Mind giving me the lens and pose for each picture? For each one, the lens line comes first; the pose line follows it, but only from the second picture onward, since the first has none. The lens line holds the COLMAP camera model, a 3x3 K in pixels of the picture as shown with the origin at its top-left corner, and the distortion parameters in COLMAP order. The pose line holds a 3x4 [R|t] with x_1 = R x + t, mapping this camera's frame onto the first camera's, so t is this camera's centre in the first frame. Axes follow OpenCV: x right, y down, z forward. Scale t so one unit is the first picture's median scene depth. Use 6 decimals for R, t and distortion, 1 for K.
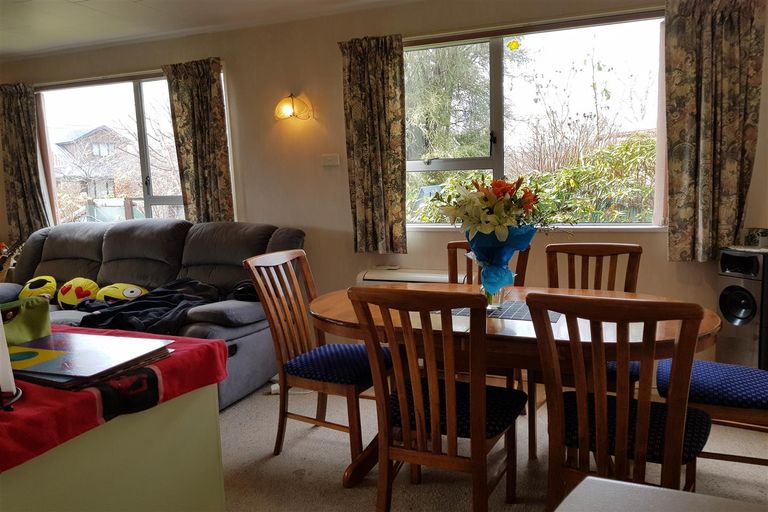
lens RADIAL K [[624.6, 0, 383.6], [0, 624.6, 259.9], [0, 0, 1]] dist [0.027544, -0.034404]
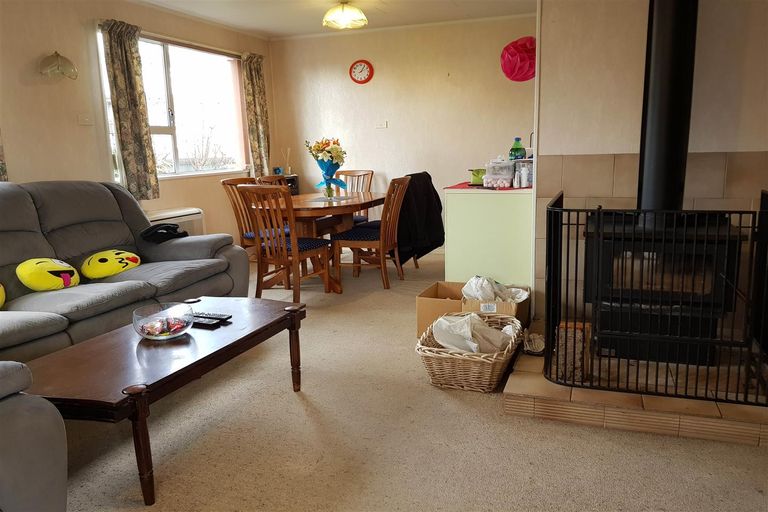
lens RADIAL K [[624.6, 0, 384.7], [0, 624.6, 256.1], [0, 0, 1]] dist [0.027544, -0.034404]
pose [[-0.041400, -0.153540, 0.987275, -1.563740], [0.135107, 0.978186, 0.157792, -0.039252], [-0.989966, 0.139921, -0.019753, 0.684199]]
